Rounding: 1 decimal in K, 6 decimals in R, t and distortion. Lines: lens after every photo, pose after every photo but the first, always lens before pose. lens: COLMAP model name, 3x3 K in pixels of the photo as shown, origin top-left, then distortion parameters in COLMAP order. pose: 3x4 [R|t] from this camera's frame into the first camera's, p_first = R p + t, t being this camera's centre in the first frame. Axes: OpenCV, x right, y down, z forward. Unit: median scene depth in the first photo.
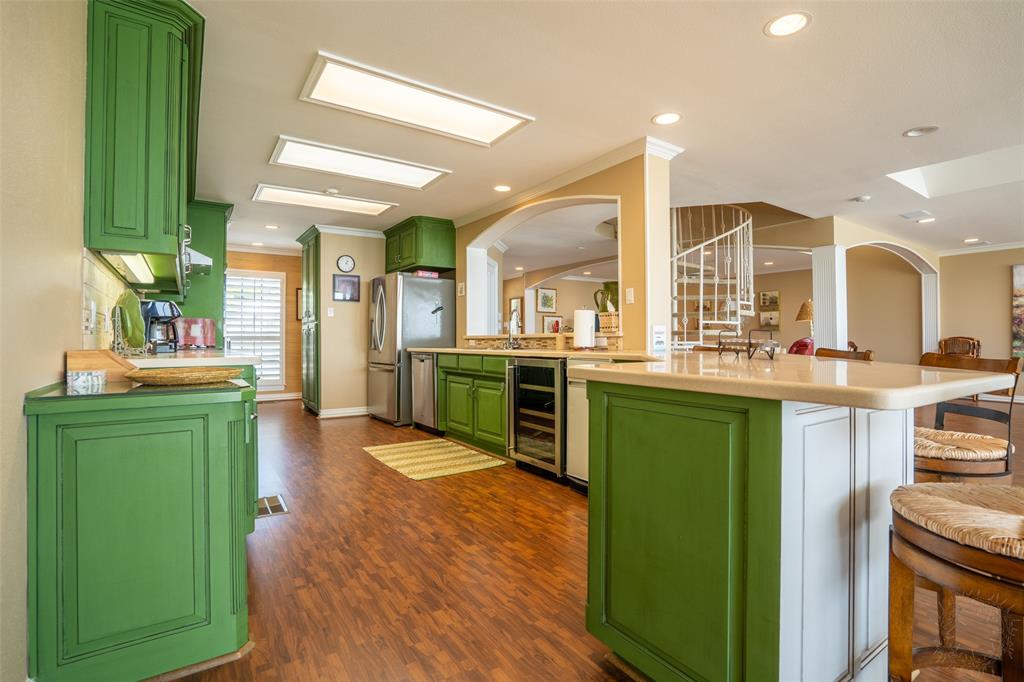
lens RADIAL K [[474.0, 0, 515.5], [0, 474.0, 342.7], [0, 0, 1]] dist [-0.053266, 0.018944]
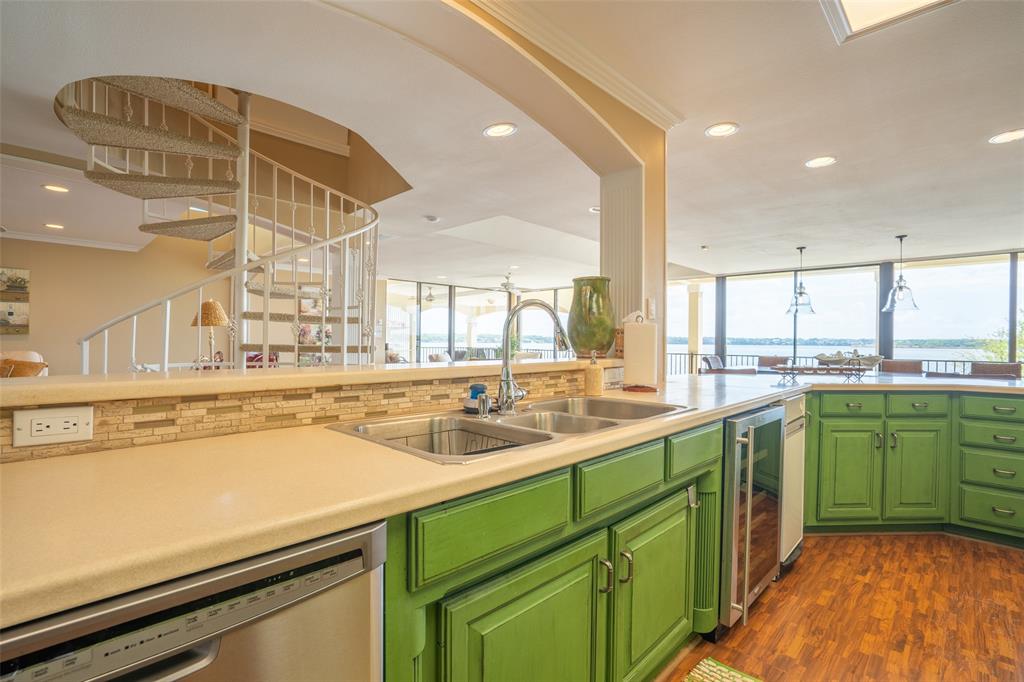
lens RADIAL K [[474.0, 0, 515.5], [0, 474.0, 342.7], [0, 0, 1]] dist [-0.053266, 0.018944]
pose [[-0.187155, -0.002532, 0.982327, -0.508455], [-0.002229, 0.999995, 0.002153, -0.055241], [-0.982328, -0.001787, -0.187160, 1.548075]]
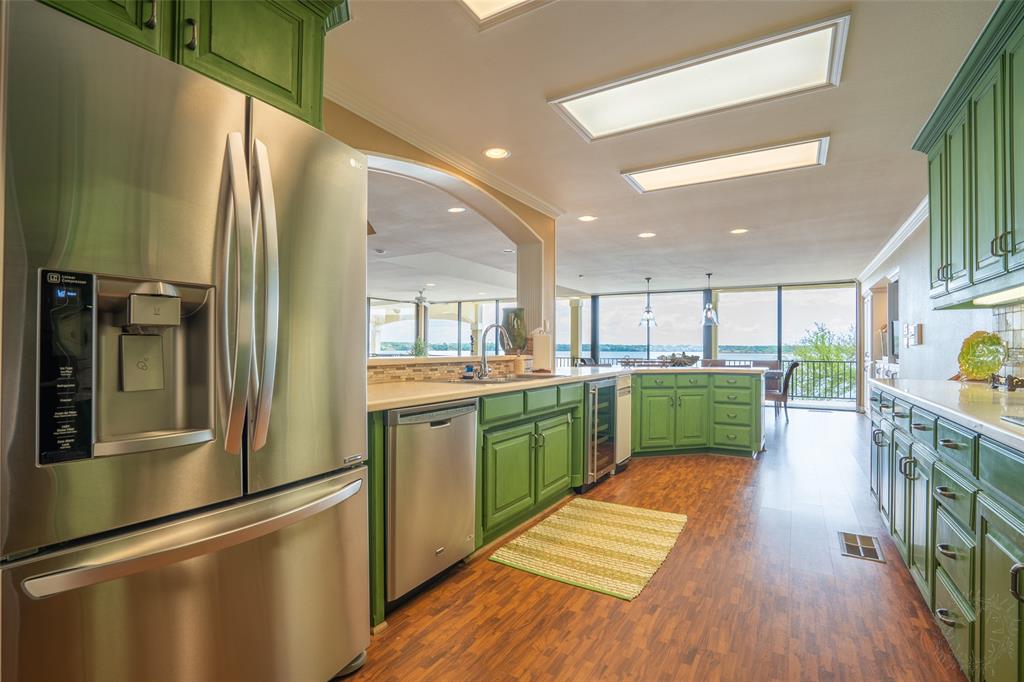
lens RADIAL K [[474.0, 0, 515.5], [0, 474.0, 342.7], [0, 0, 1]] dist [-0.053266, 0.018944]
pose [[-0.409612, 0.013140, 0.912165, -0.998856], [0.001333, 0.999904, -0.013805, -0.044106], [-0.912259, -0.004438, -0.409590, 1.828938]]
